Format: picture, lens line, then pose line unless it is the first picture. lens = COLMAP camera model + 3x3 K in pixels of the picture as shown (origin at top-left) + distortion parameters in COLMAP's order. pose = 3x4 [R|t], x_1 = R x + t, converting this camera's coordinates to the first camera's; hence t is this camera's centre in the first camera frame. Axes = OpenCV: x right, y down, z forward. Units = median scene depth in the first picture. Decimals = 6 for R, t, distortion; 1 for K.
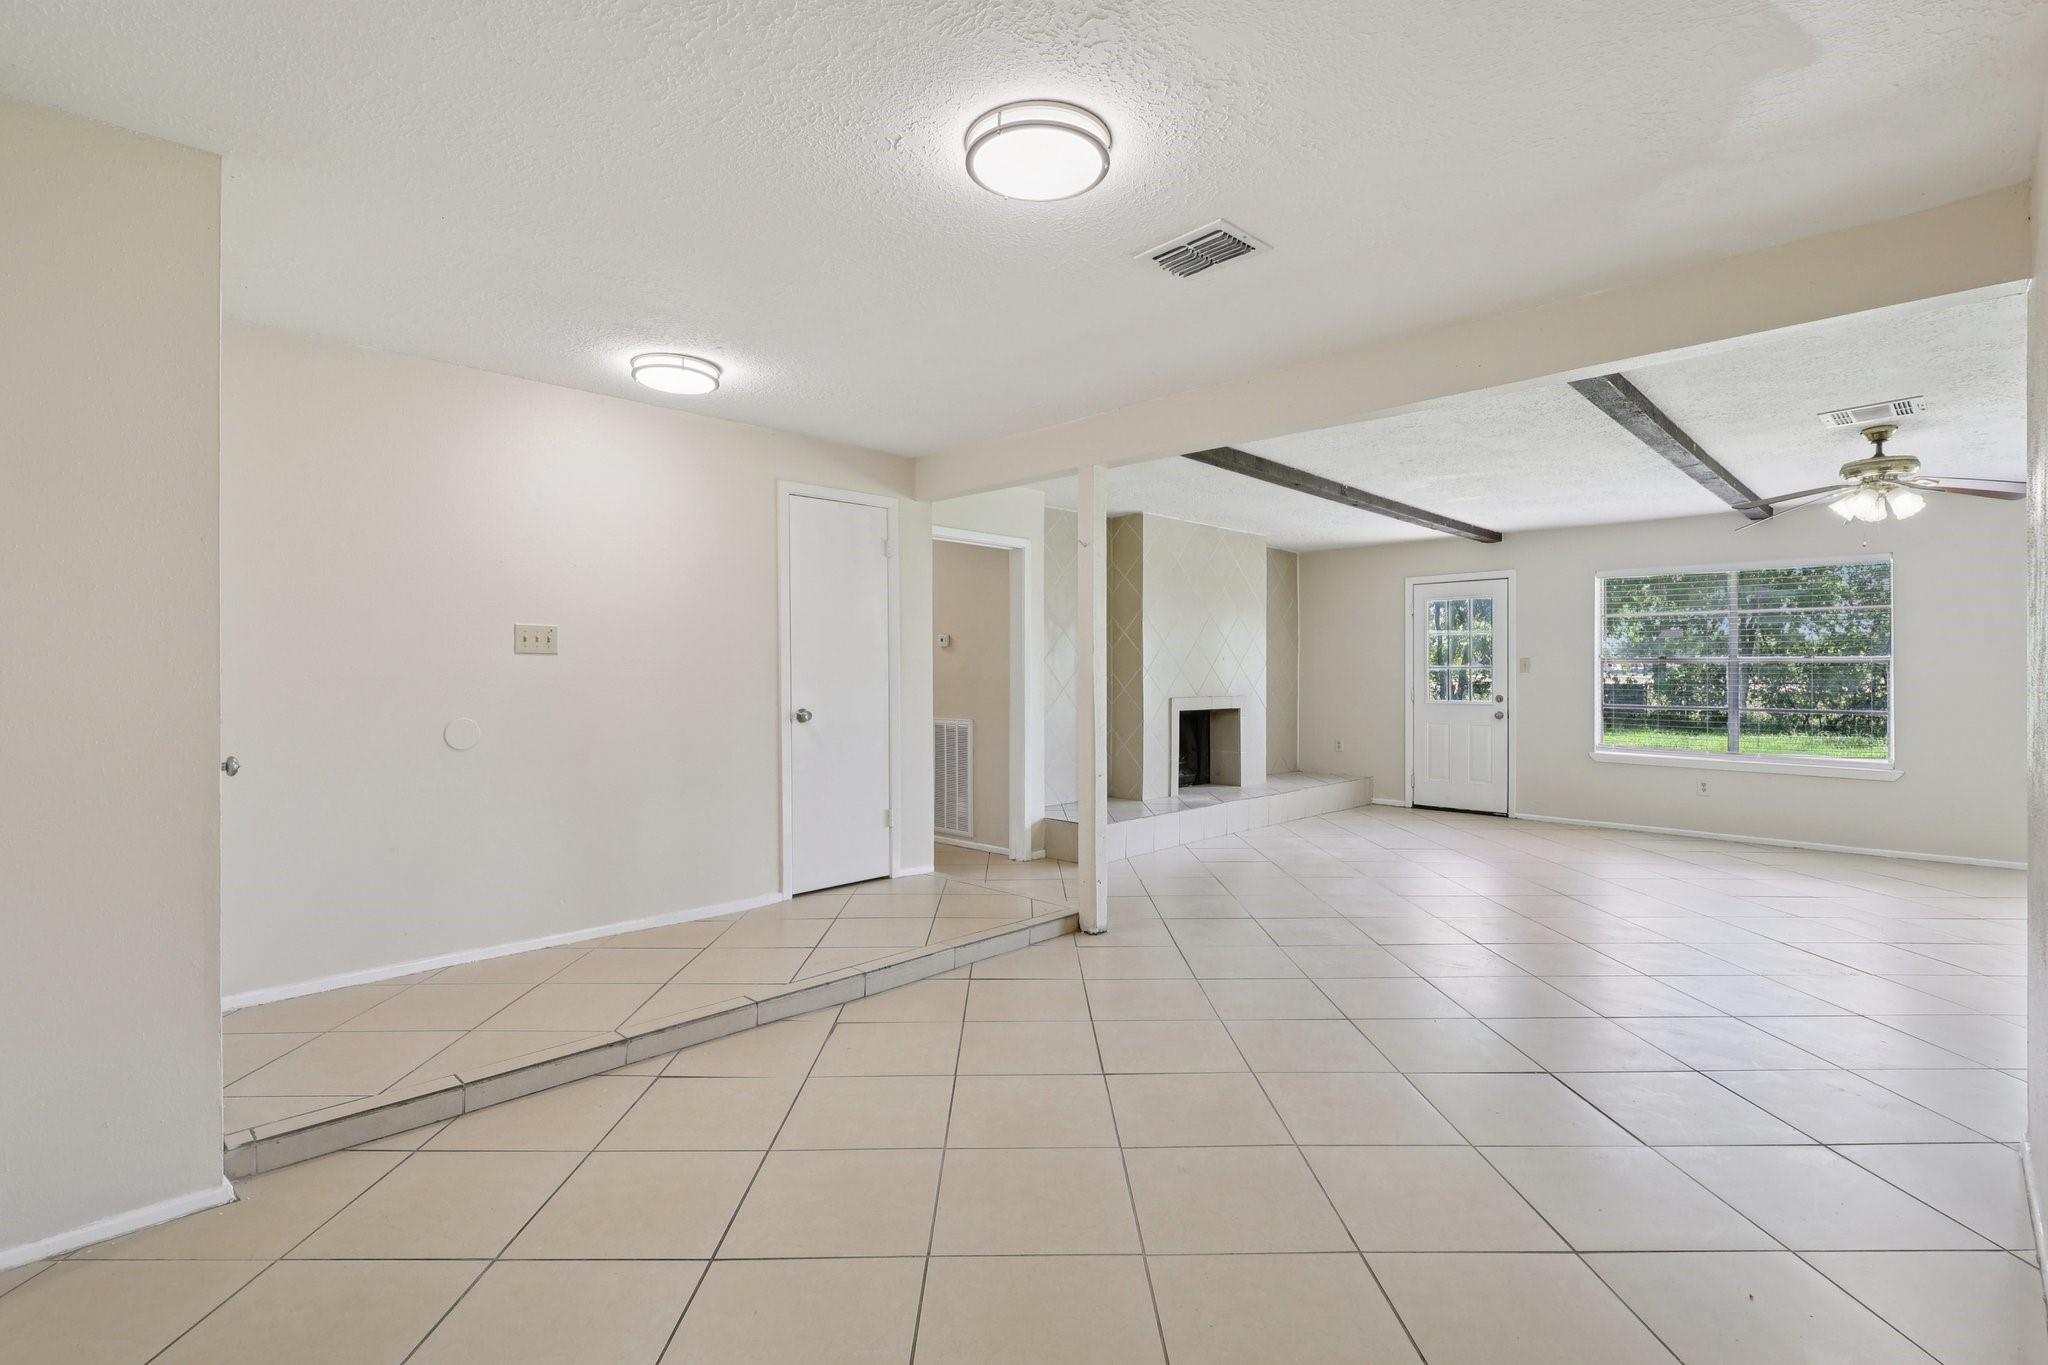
lens RADIAL K [[956.1, 0, 1012.1], [0, 956.1, 670.4], [0, 0, 1]] dist [0.000645, 0.000534]
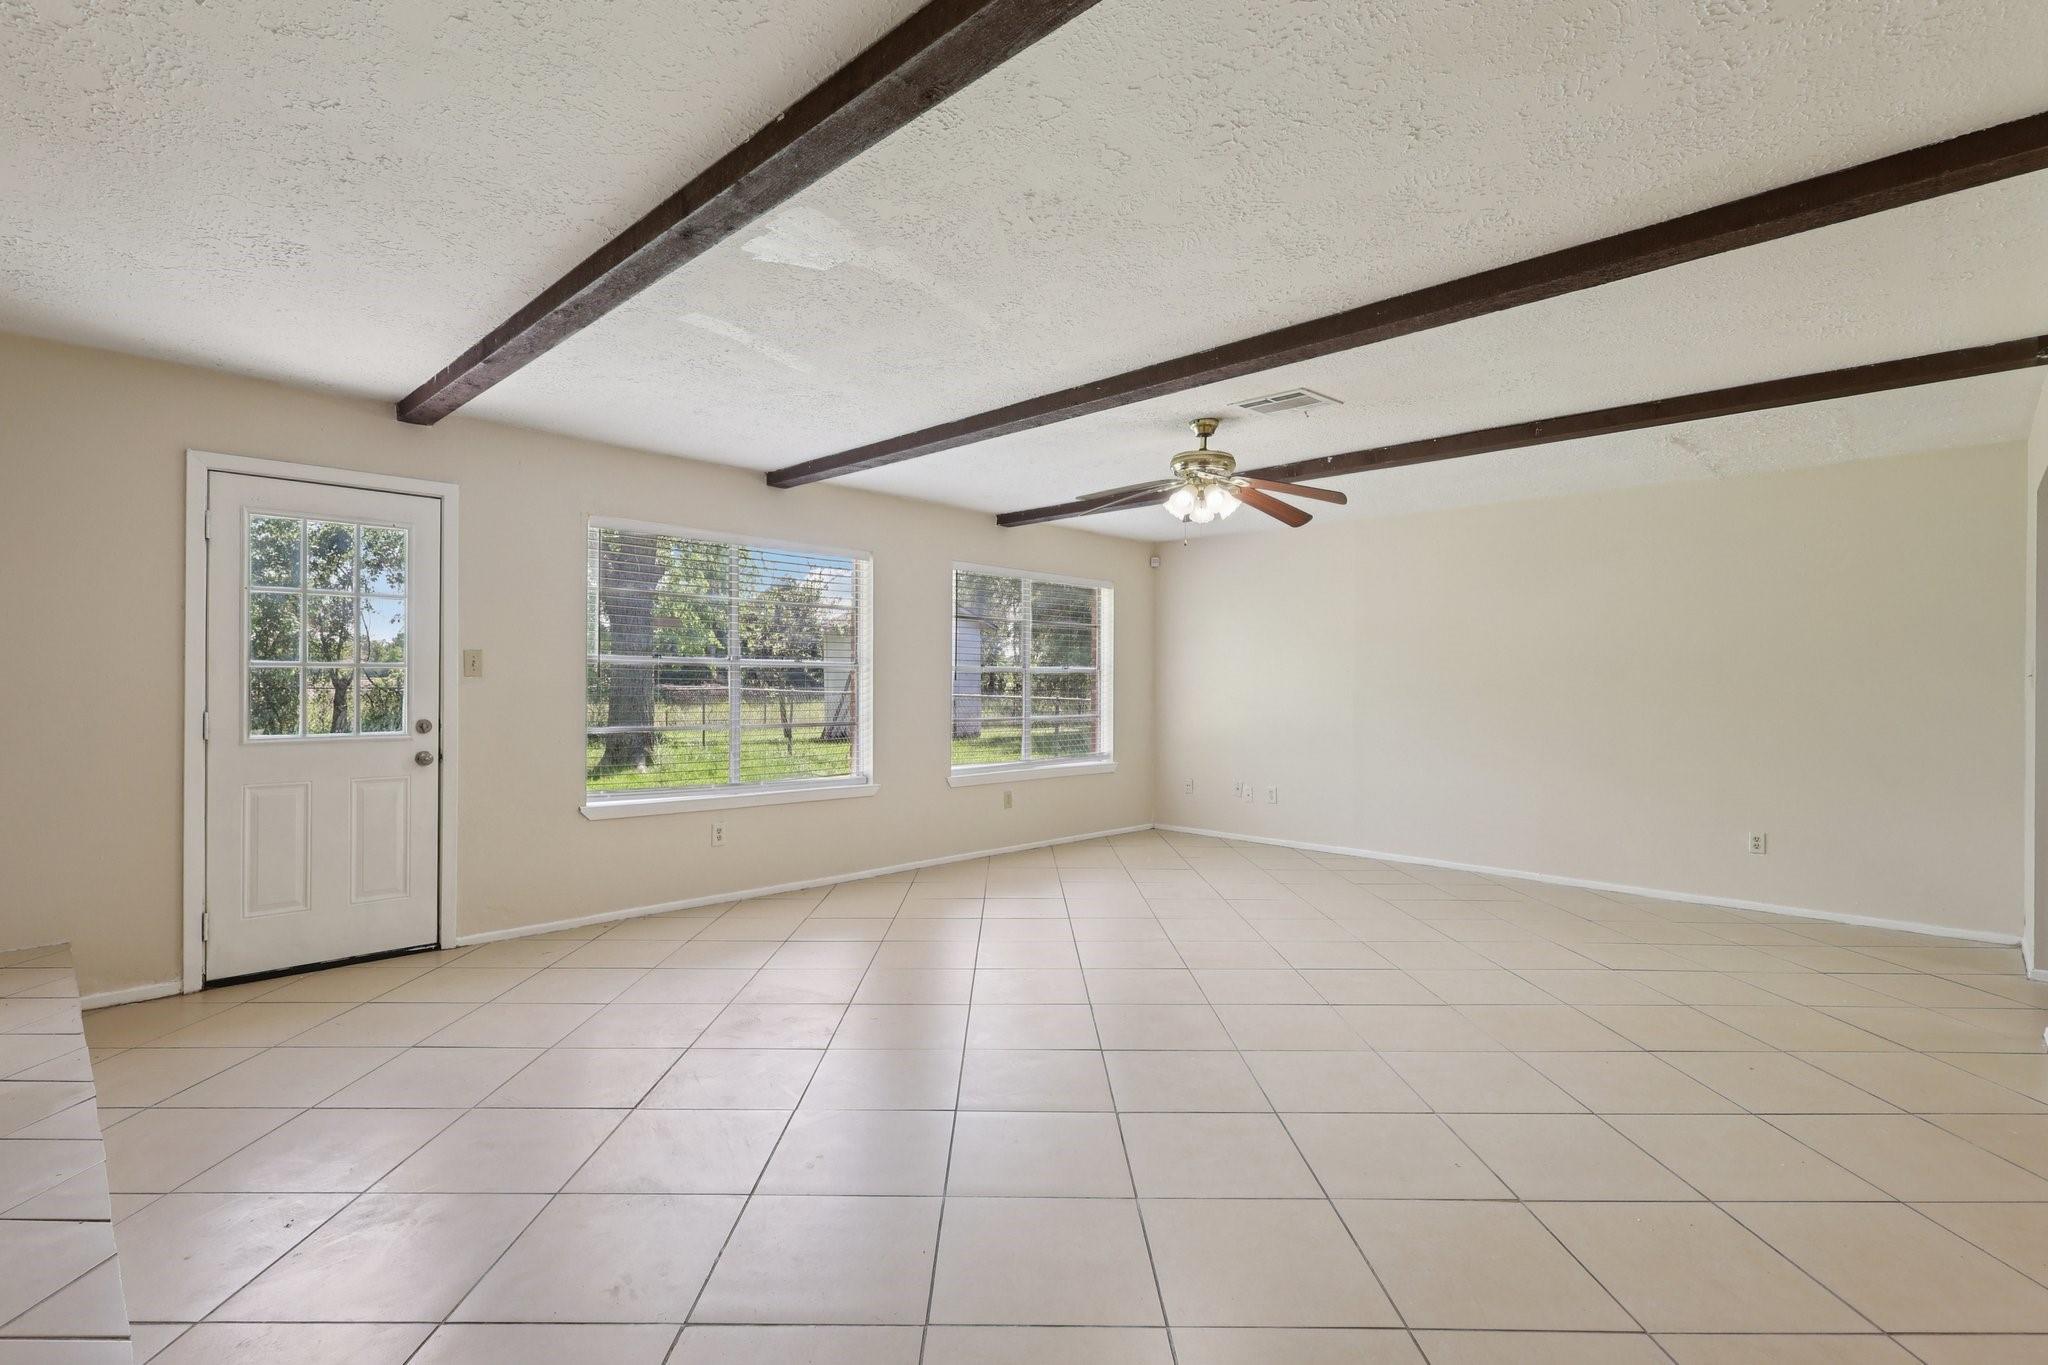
lens RADIAL K [[956.1, 0, 1035.4], [0, 956.1, 679.3], [0, 0, 1]] dist [0.000645, 0.000534]
pose [[-0.007919, 0.002225, 0.999966, -0.014441], [-0.010519, 0.999942, -0.002309, 0.001478], [-0.999913, -0.010537, -0.007895, 0.670542]]
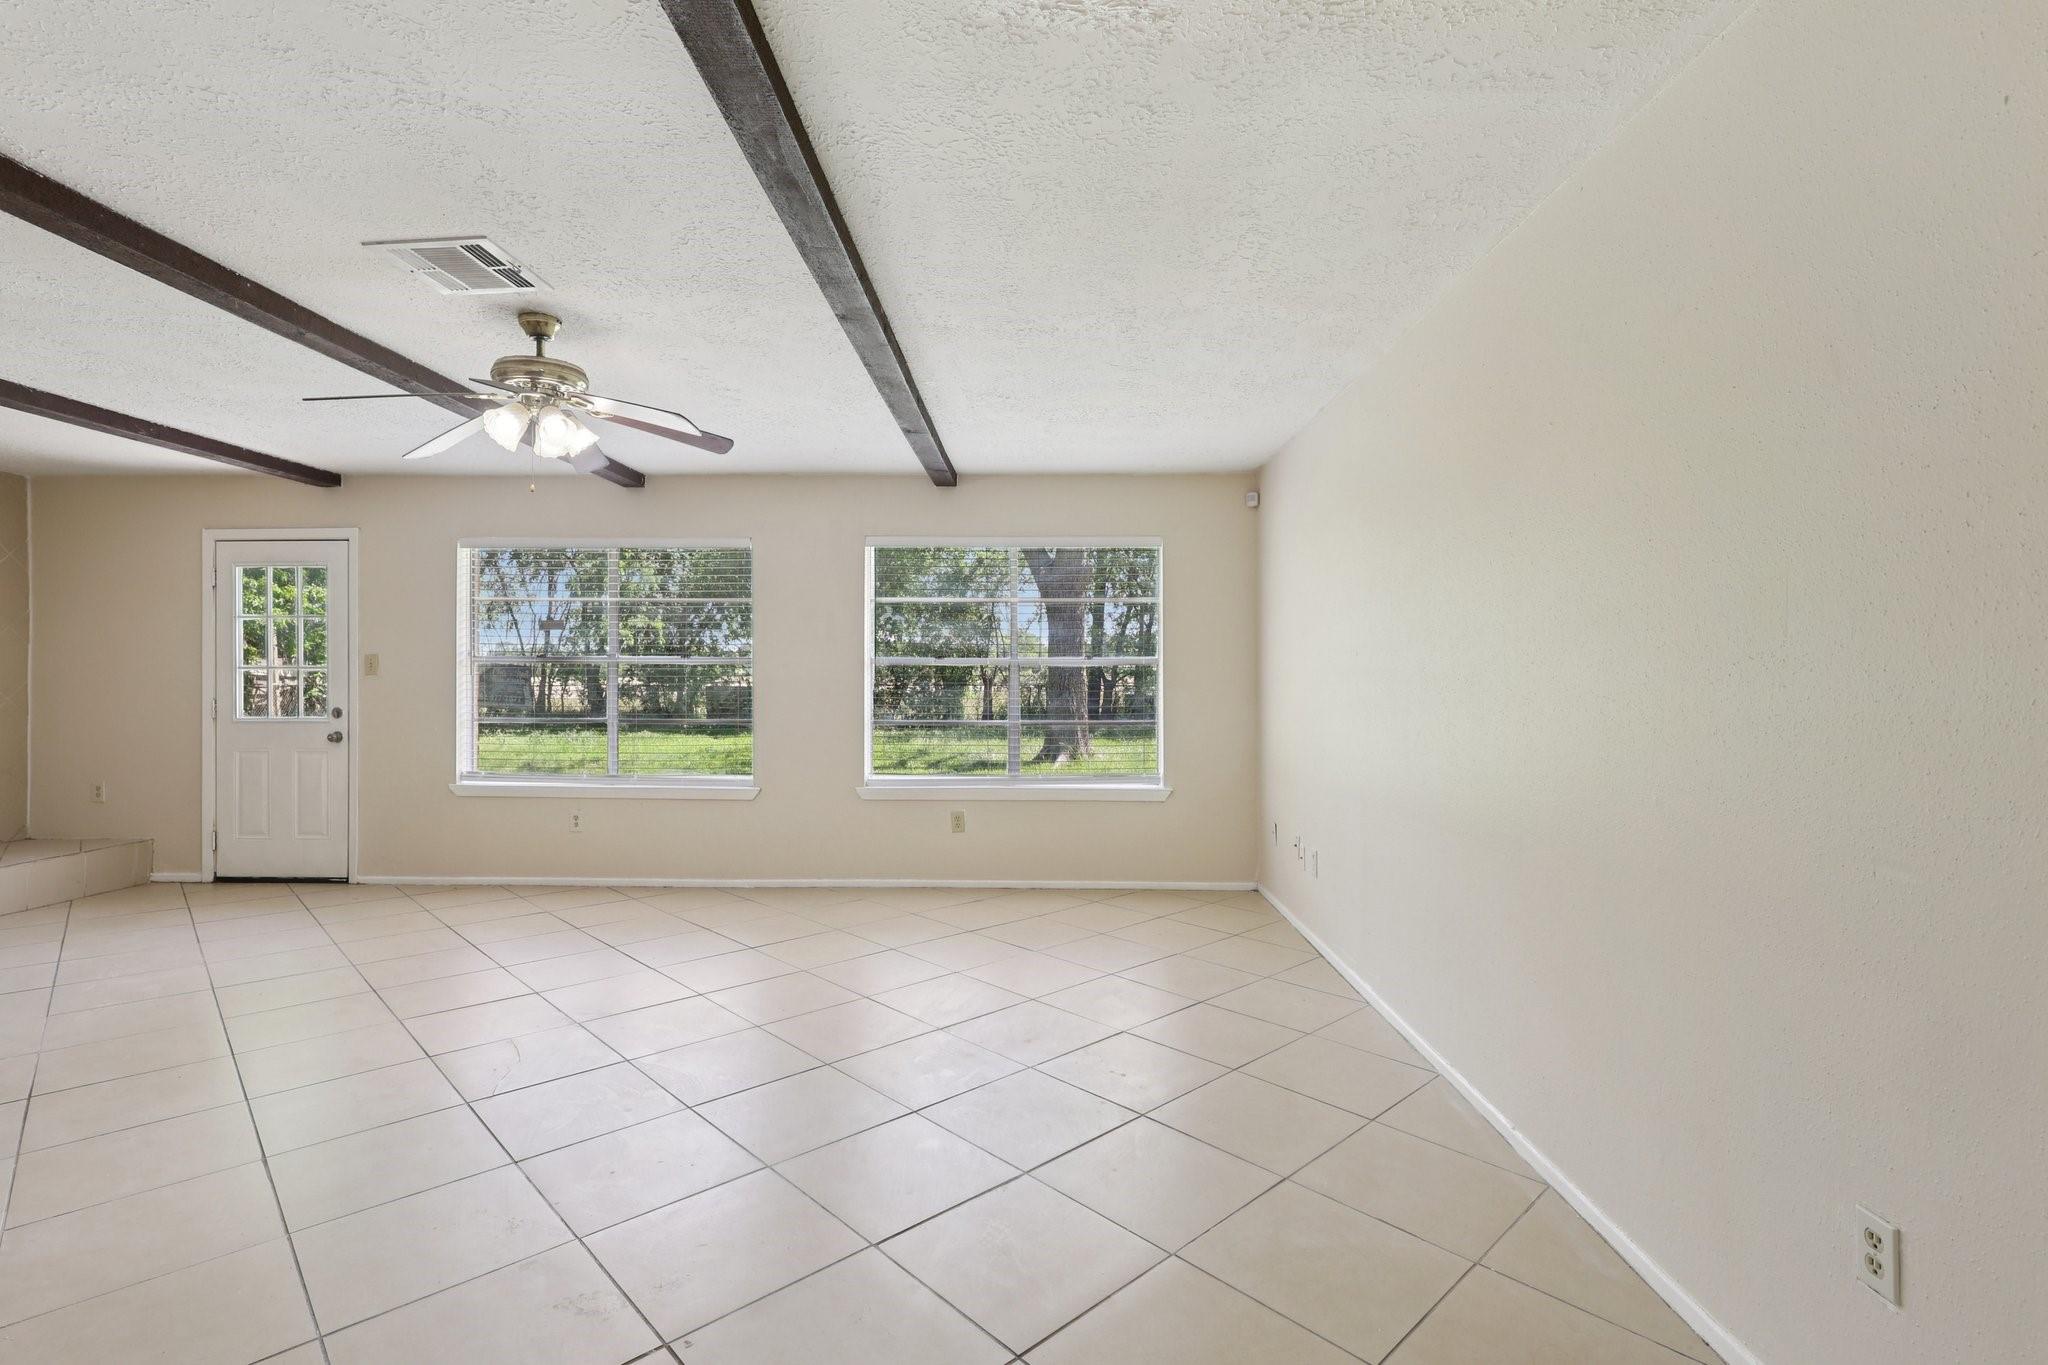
lens RADIAL K [[956.1, 0, 1023.3], [0, 956.1, 679.5], [0, 0, 1]] dist [0.000645, 0.000534]
pose [[0.725063, -0.002746, 0.688677, 0.392648], [-0.003619, 0.999963, 0.007797, -0.002019], [-0.688673, -0.008146, 0.725026, 0.155574]]
